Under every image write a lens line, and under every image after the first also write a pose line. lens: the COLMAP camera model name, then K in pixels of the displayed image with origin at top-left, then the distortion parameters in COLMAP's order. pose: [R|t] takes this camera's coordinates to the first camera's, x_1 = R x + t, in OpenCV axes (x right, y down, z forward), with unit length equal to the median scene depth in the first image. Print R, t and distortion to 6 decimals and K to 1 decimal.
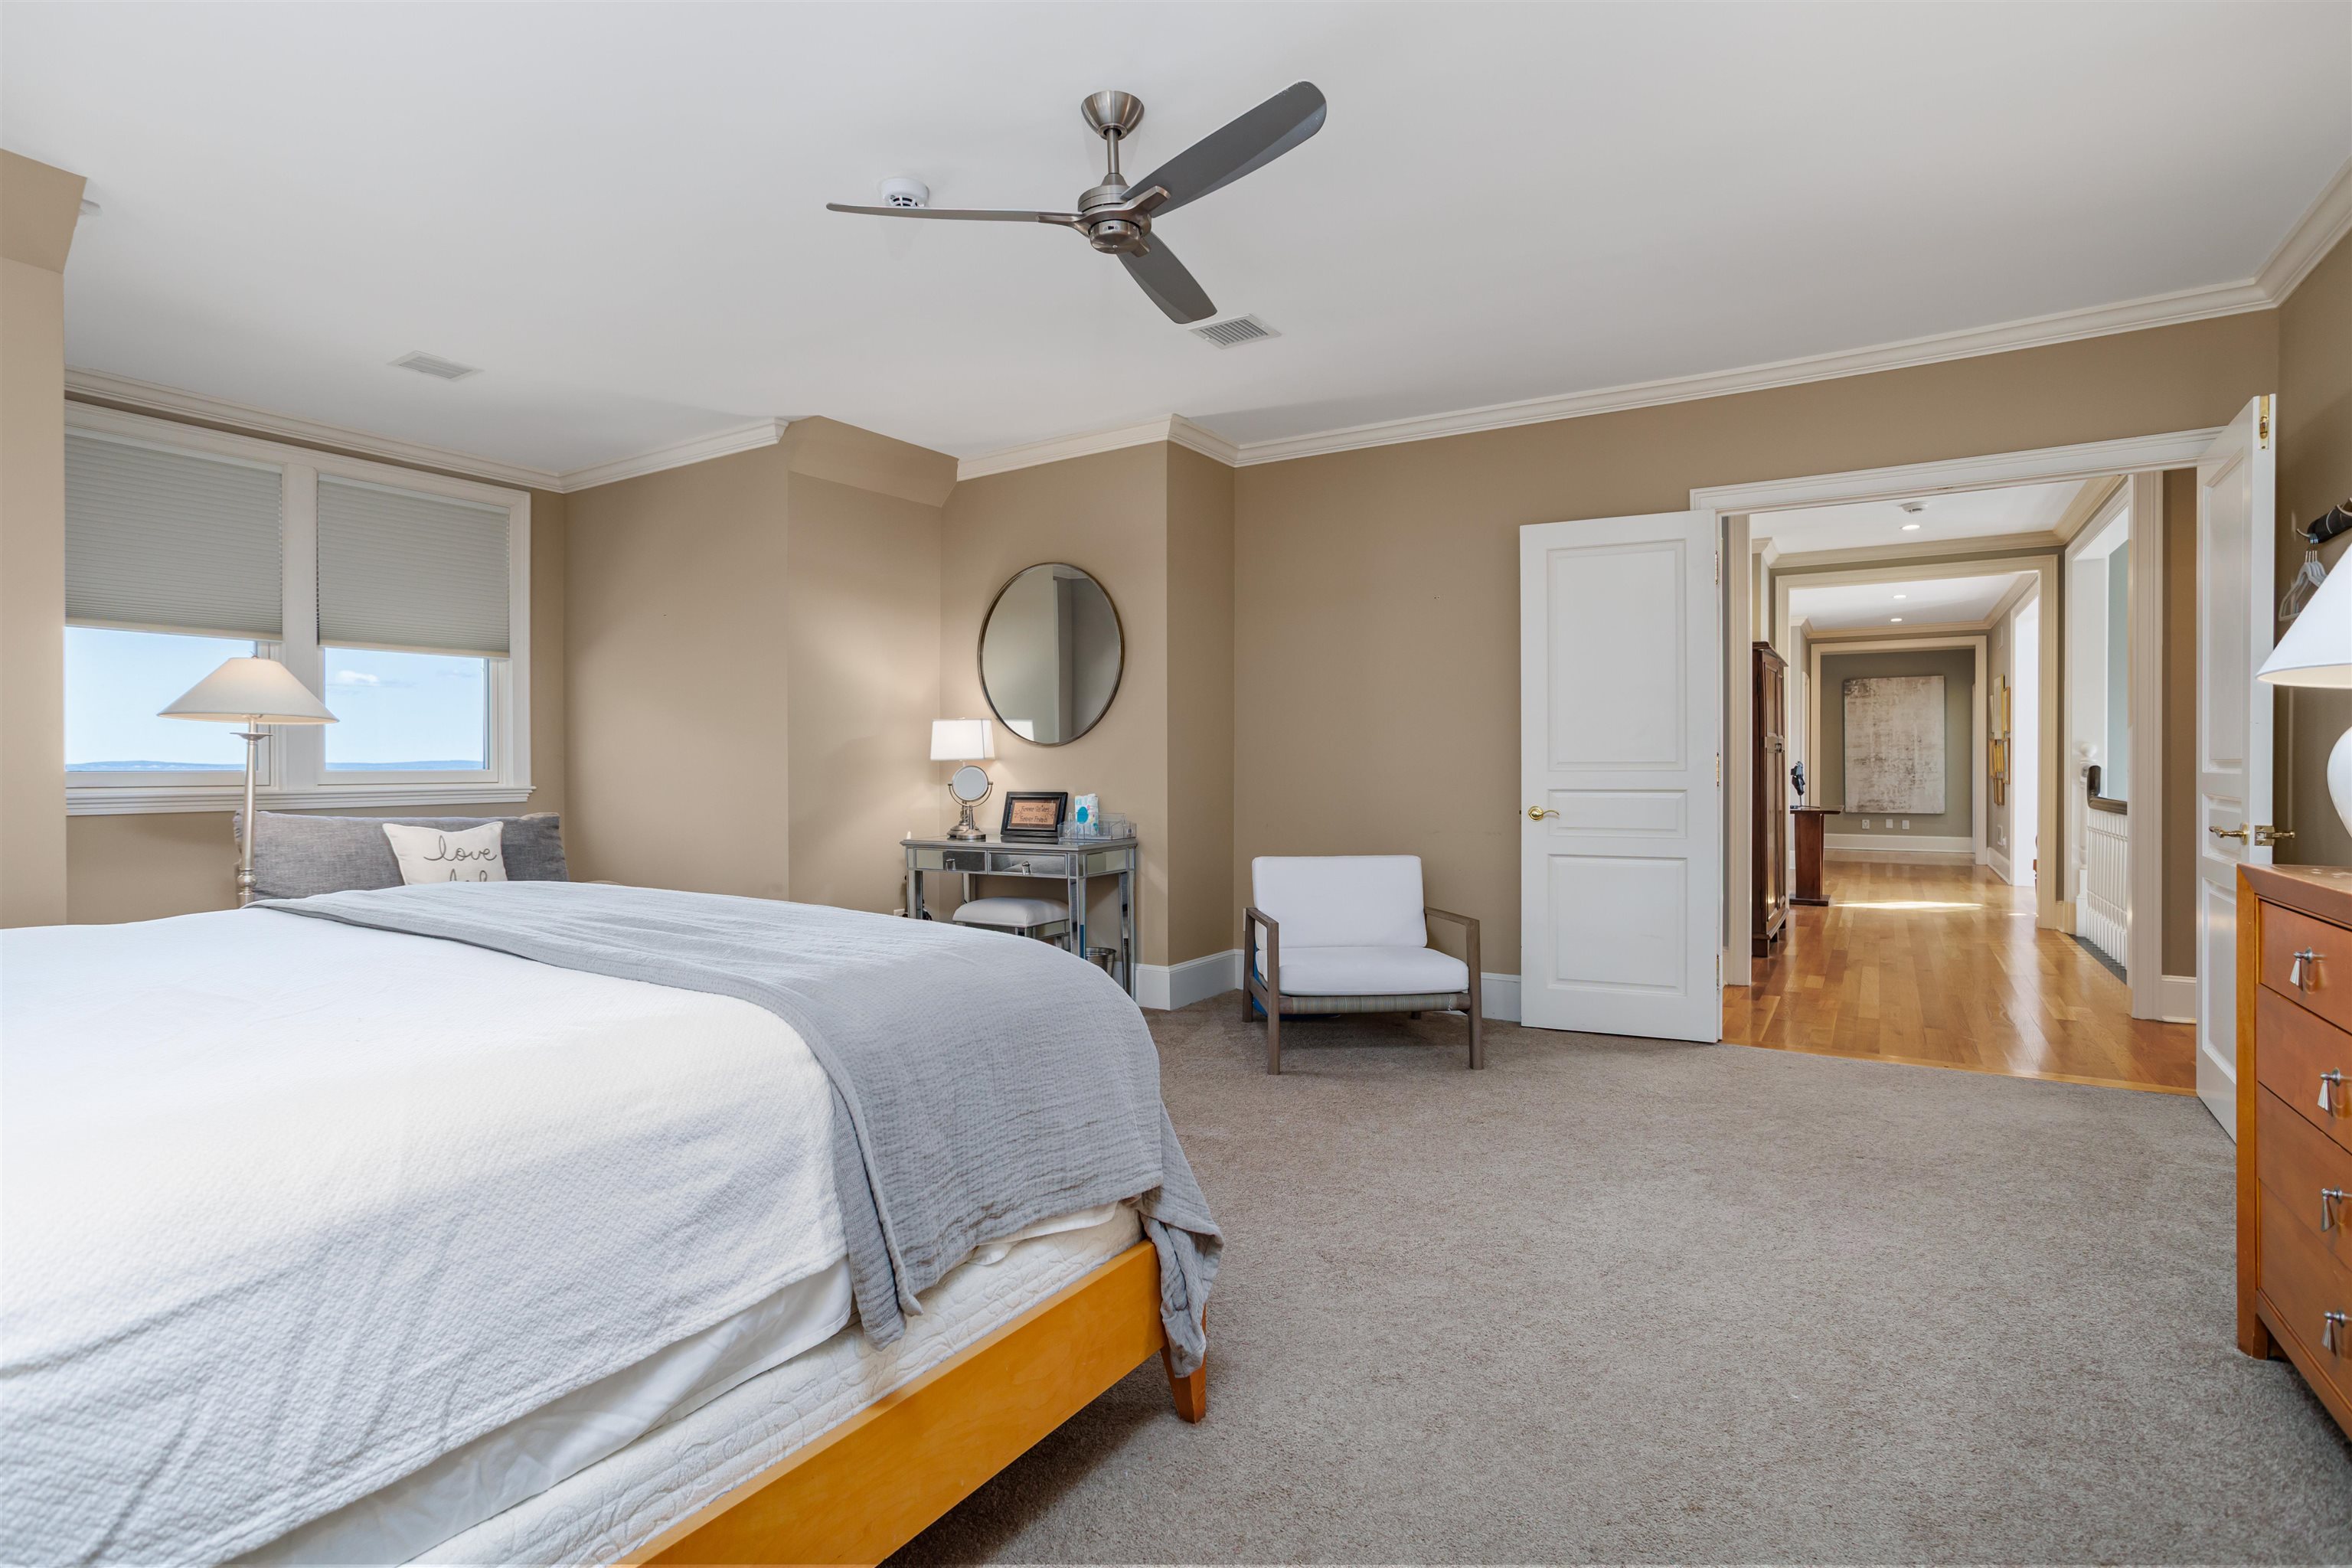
lens RADIAL K [[1134.9, 0, 1174.3], [0, 1134.9, 768.0], [0, 0, 1]] dist [-0.032144, 0.000738]
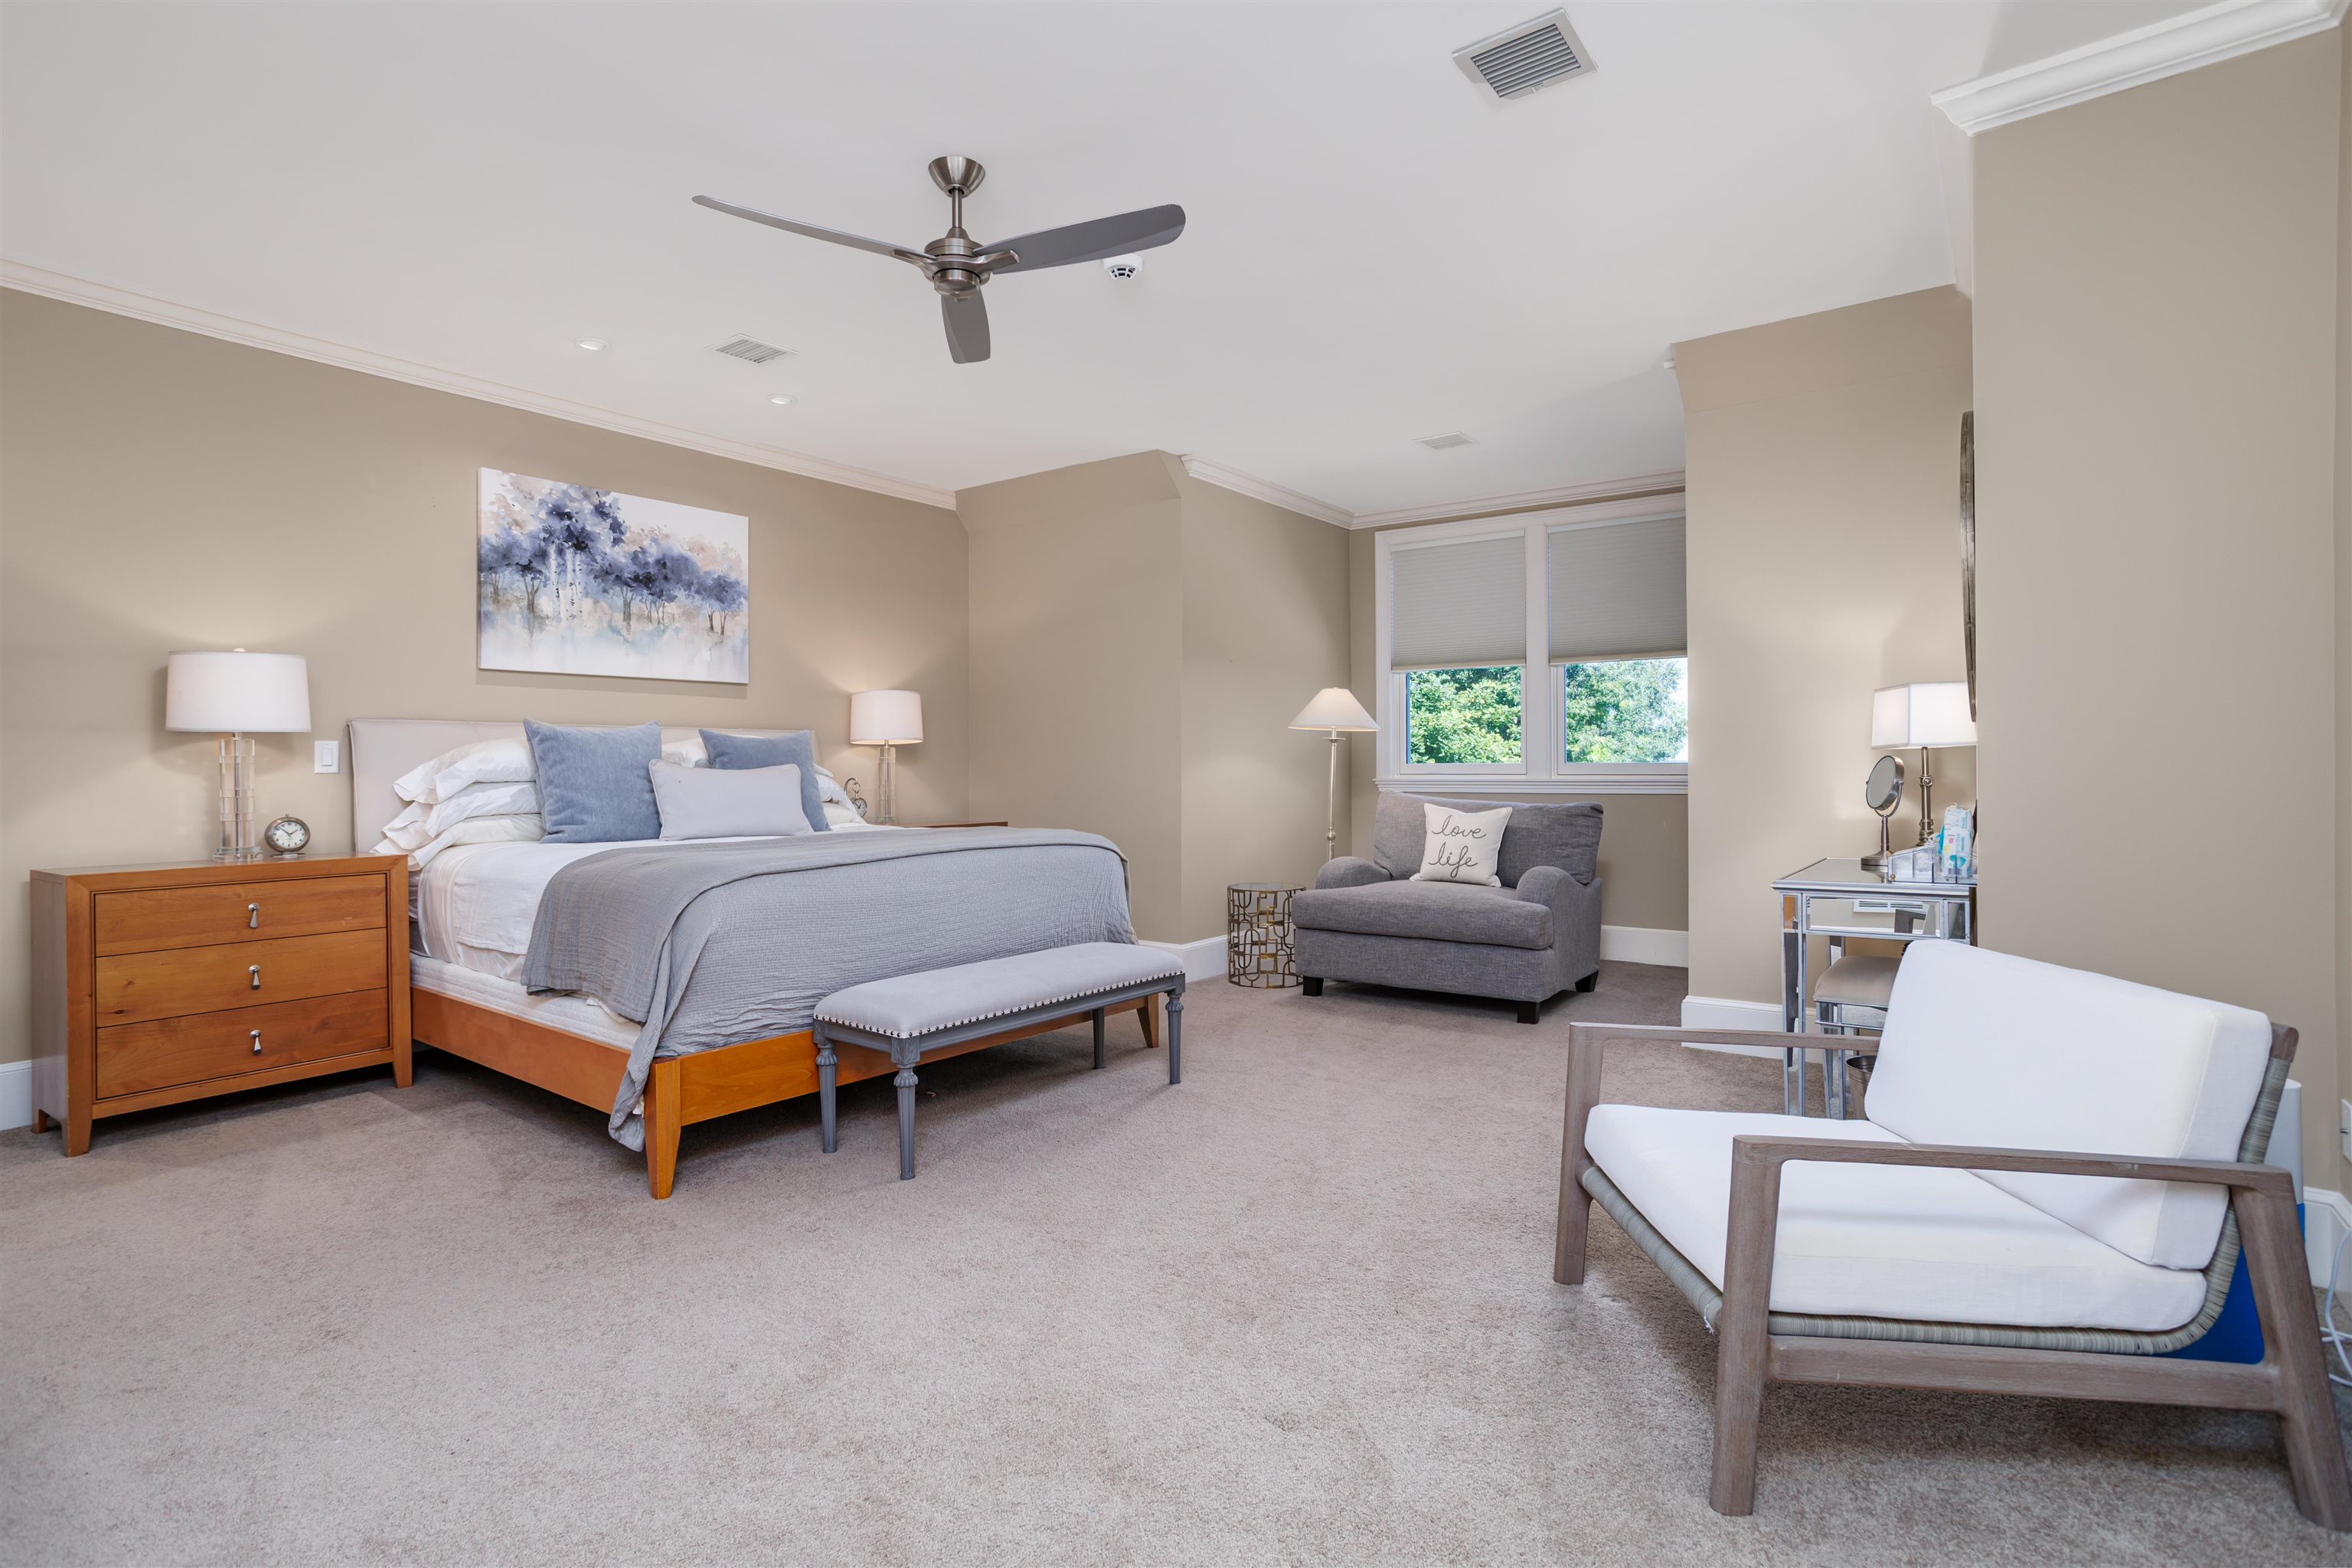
lens RADIAL K [[1134.9, 0, 1174.3], [0, 1134.9, 768.0], [0, 0, 1]] dist [-0.032144, 0.000738]
pose [[-0.098977, 0.009073, -0.995048, 0.644511], [-0.000012, 0.999958, 0.009119, -0.003759], [0.995090, 0.000915, -0.098972, 0.824754]]
